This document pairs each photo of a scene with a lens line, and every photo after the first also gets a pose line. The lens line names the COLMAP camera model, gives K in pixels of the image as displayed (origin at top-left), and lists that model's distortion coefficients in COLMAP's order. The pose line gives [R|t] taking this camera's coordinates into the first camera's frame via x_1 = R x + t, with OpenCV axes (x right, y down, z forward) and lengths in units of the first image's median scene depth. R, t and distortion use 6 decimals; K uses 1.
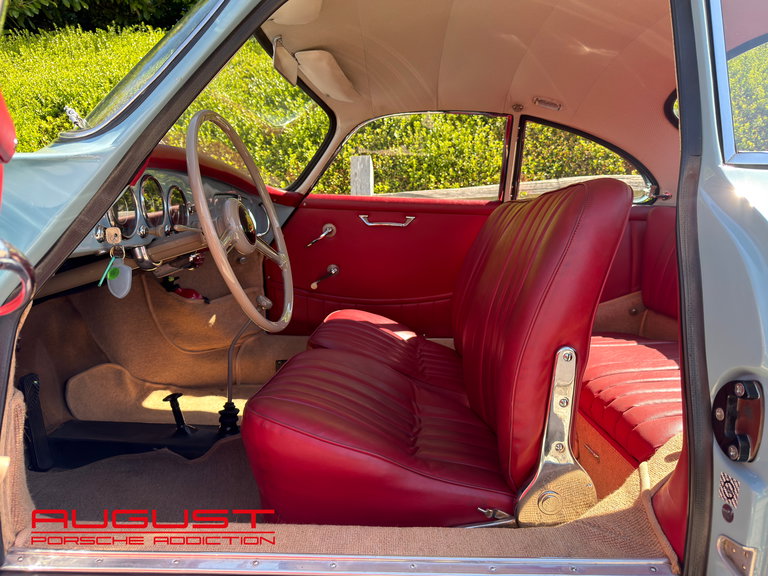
lens RADIAL K [[569.9, 0, 385.3], [0, 569.9, 289.0], [0, 0, 1]] dist [0.068738, -0.004655]
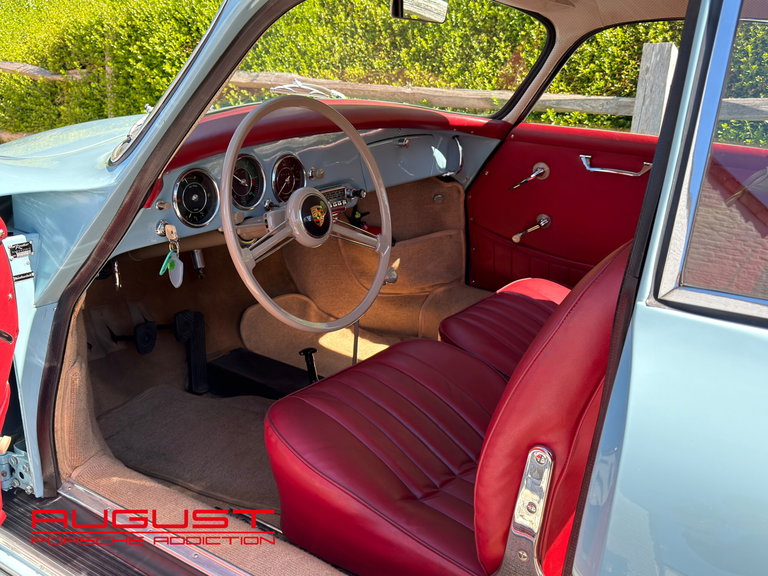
lens RADIAL K [[753.8, 0, 383.8], [0, 753.8, 285.7], [0, 0, 1]] dist [0.107554, 0.000000]
pose [[0.835247, 0.175676, -0.521057, 0.307524], [-0.078688, 0.976026, 0.202934, -0.152304], [0.544216, -0.128499, 0.829046, 0.003380]]
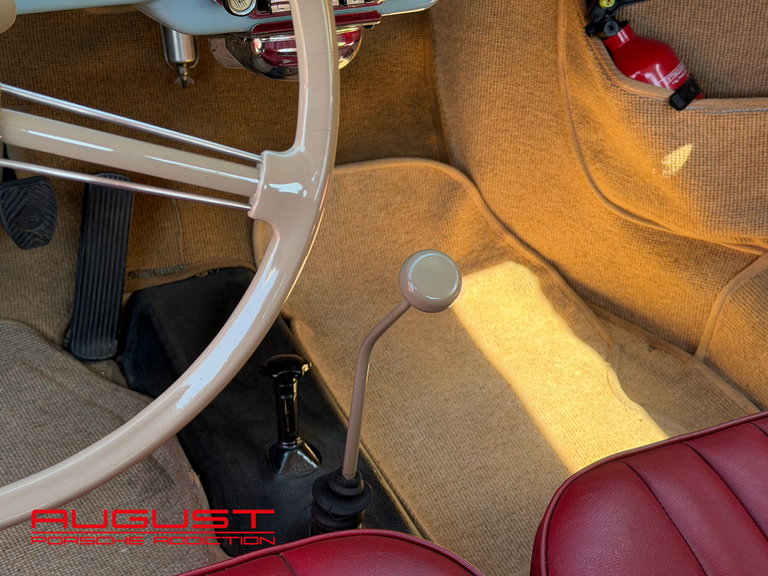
lens RADIAL K [[1069.5, 0, 384.0], [0, 1069.5, 288.7], [0, 0, 1]] dist [0.138511, 0.000000]
pose [[0.436531, 0.524881, -0.730712, 0.113291], [-0.155632, 0.843993, 0.513278, -0.173853], [0.886126, -0.110340, 0.450118, 0.573760]]
